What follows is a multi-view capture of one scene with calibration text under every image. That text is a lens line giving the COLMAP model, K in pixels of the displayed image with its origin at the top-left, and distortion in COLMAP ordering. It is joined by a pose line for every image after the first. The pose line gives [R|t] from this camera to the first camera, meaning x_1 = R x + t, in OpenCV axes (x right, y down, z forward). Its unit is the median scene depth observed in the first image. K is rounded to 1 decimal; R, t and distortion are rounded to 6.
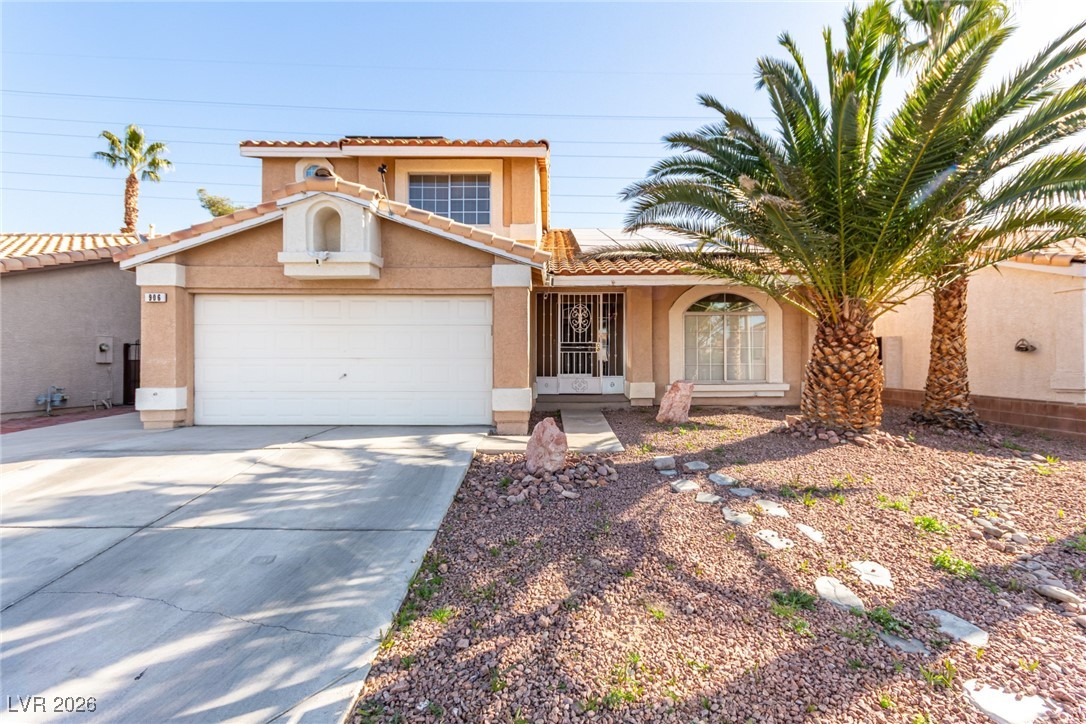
lens RADIAL K [[507.4, 0, 545.3], [0, 507.4, 364.6], [0, 0, 1]] dist [-0.000771, 0.001411]
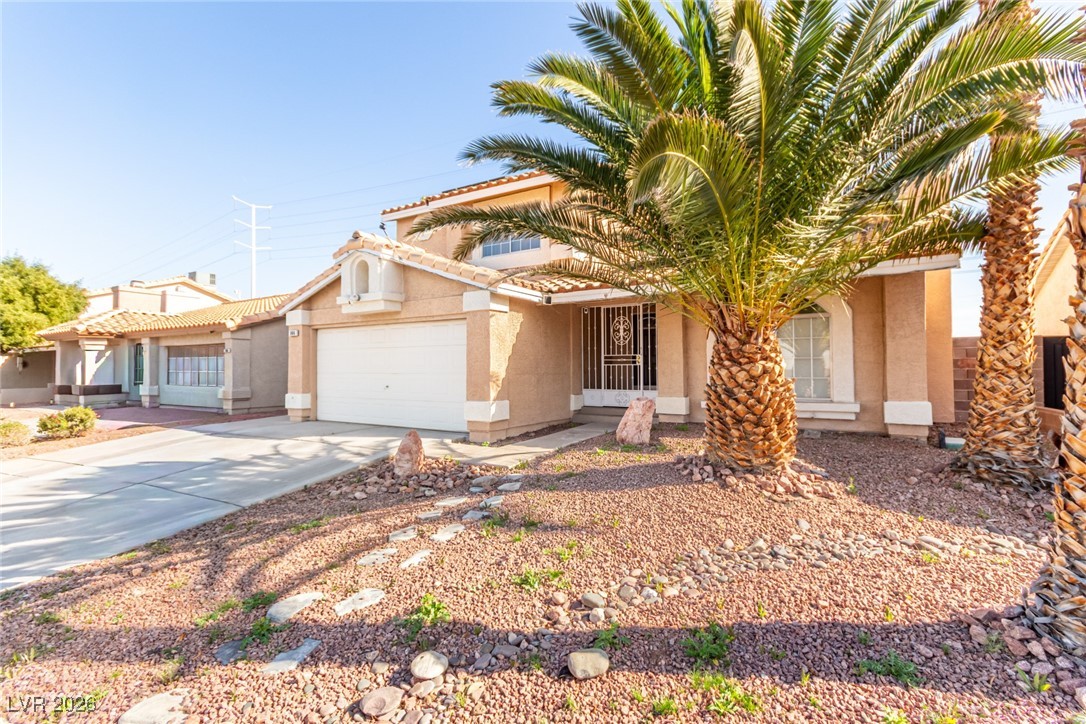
lens RADIAL K [[507.4, 0, 581.4], [0, 507.4, 360.9], [0, 0, 1]] dist [-0.000771, 0.001411]
pose [[0.855081, -0.010645, -0.518385, 0.689824], [0.003644, 0.999888, -0.014523, -0.024361], [0.518481, 0.010529, 0.855024, 0.154562]]
